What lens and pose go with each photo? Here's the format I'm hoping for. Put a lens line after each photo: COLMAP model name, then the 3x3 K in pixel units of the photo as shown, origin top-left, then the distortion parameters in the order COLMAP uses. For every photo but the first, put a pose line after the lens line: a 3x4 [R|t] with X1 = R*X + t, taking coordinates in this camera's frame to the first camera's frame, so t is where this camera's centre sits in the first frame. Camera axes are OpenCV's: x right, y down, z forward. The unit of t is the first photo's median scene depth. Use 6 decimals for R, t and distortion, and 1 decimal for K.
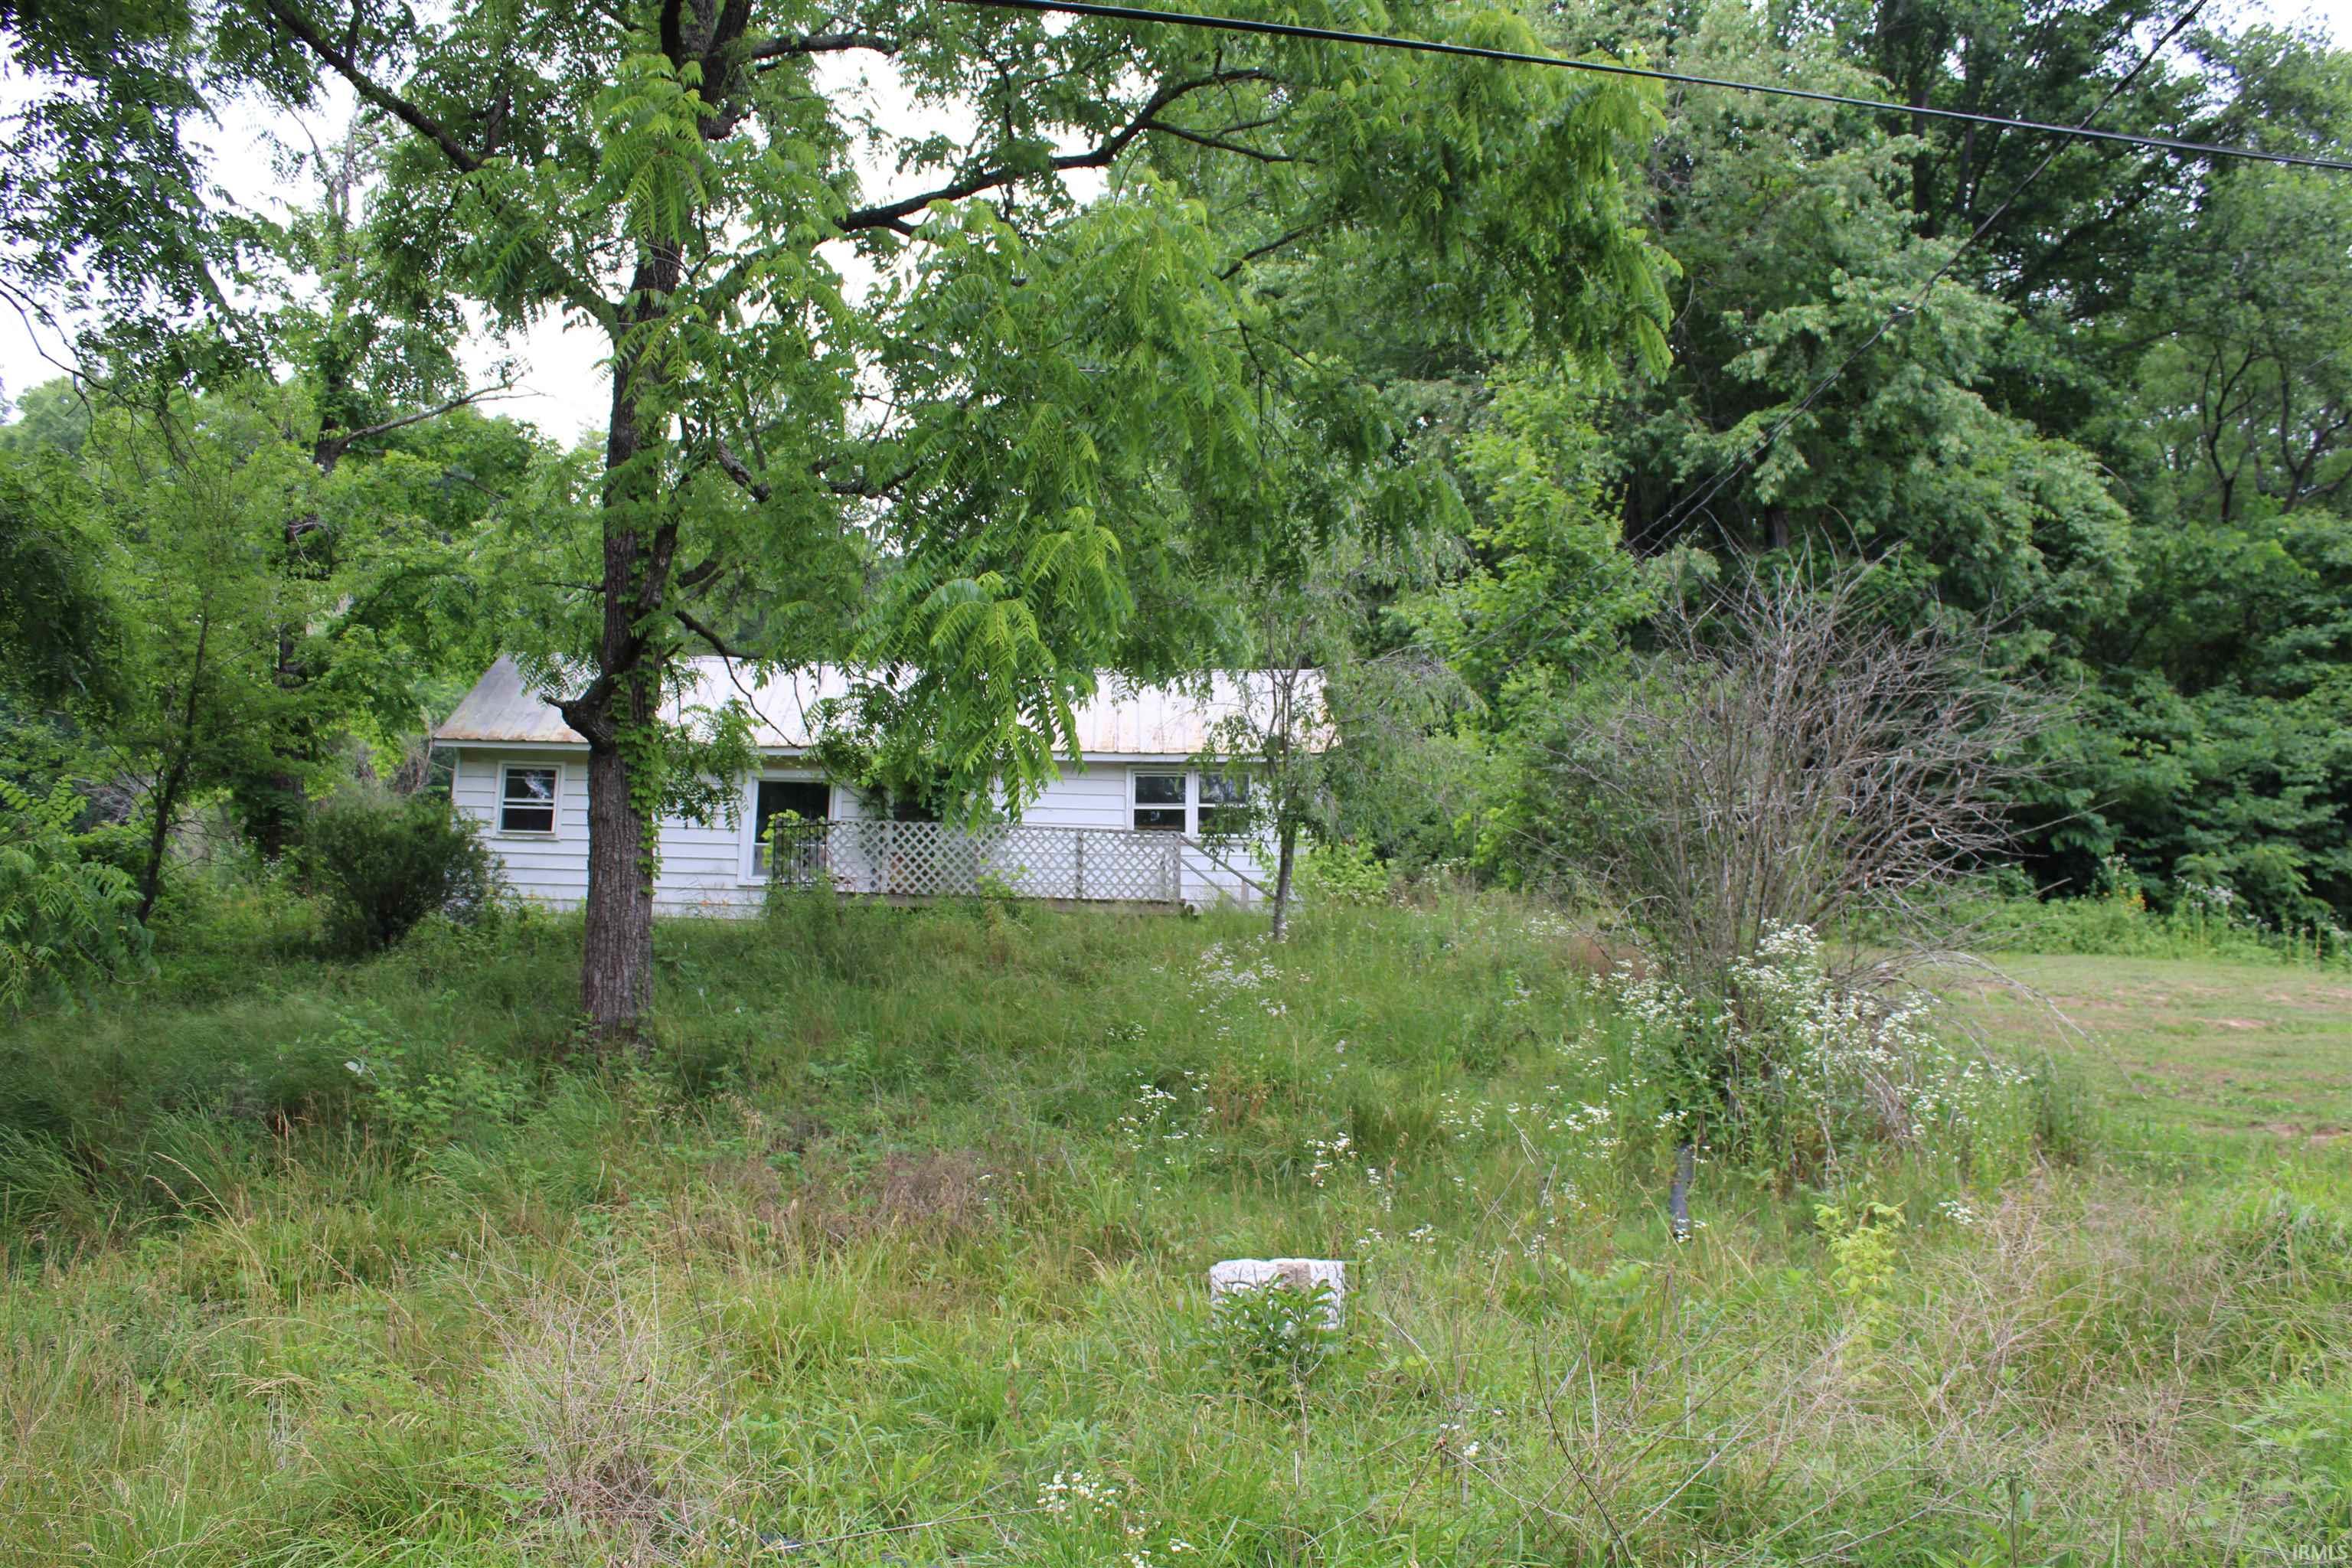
lens RADIAL K [[1983.8, 0, 1189.9], [0, 1983.8, 794.2], [0, 0, 1]] dist [-0.169092, 0.163067]
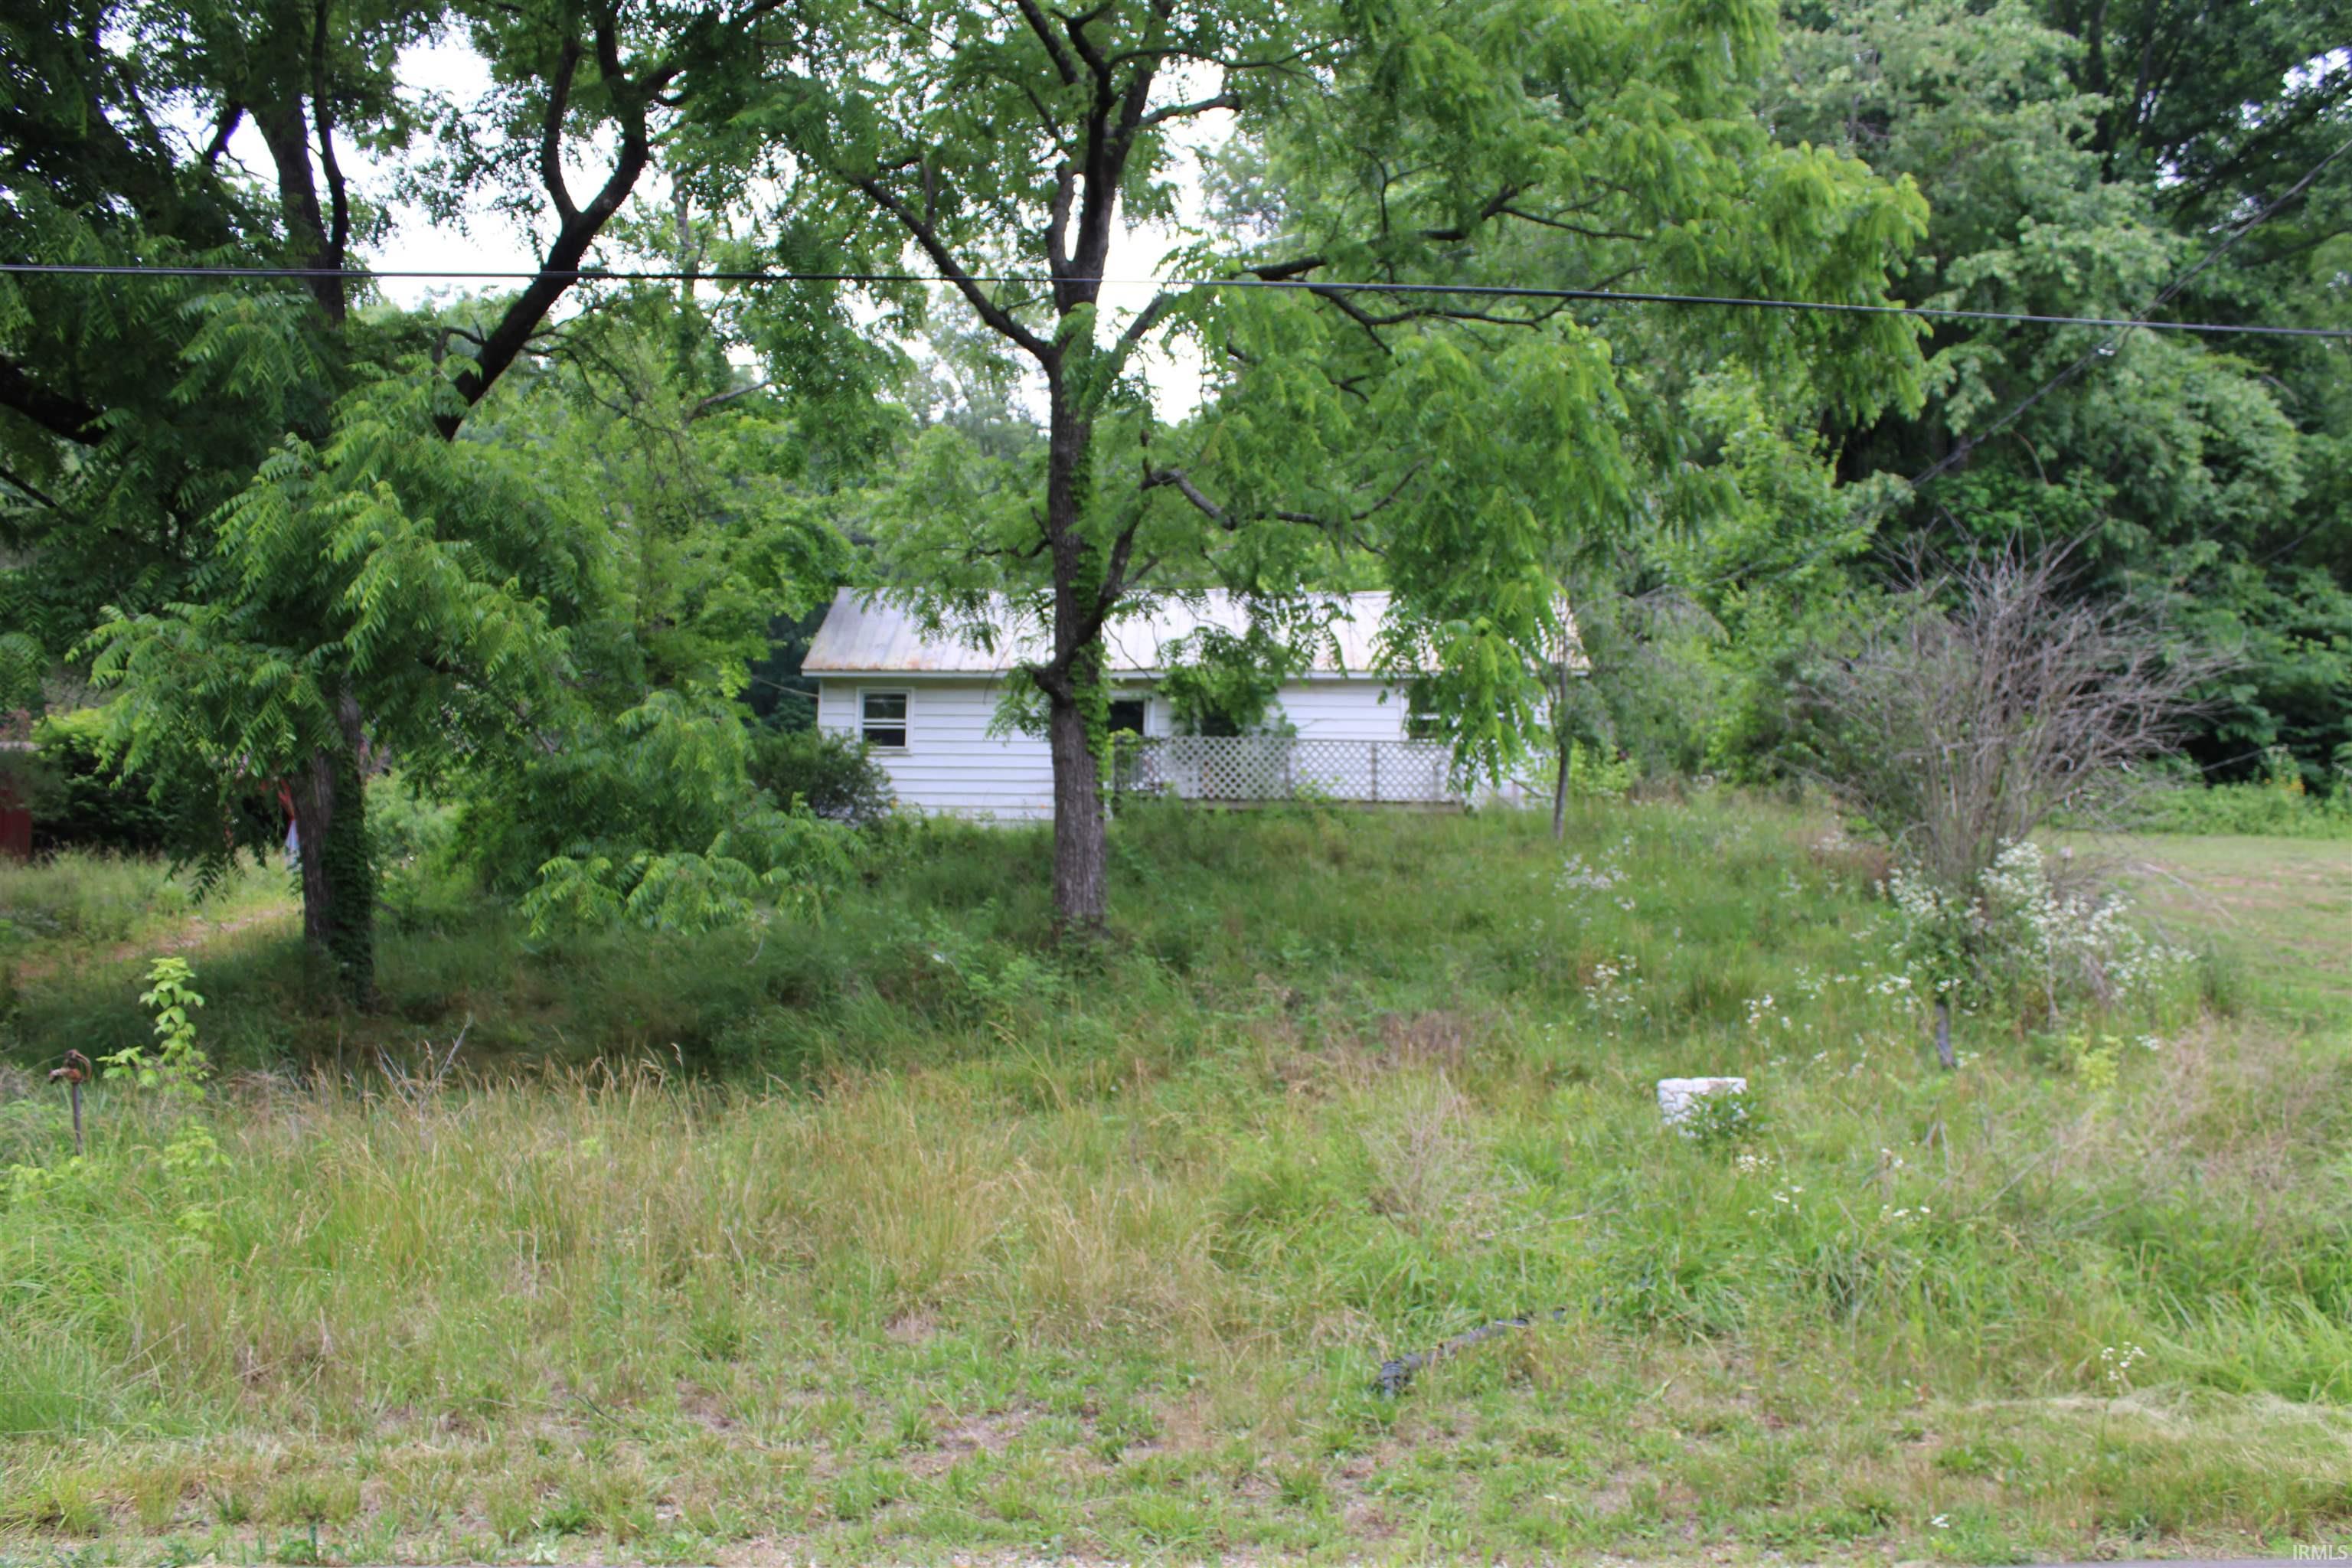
lens RADIAL K [[1983.8, 0, 1189.9], [0, 1983.8, 794.2], [0, 0, 1]] dist [-0.169092, 0.163067]
pose [[0.997235, -0.013090, -0.073156, -0.062459], [0.017891, 0.997701, 0.065361, -0.023365], [0.072132, -0.066489, 0.995176, -0.140391]]
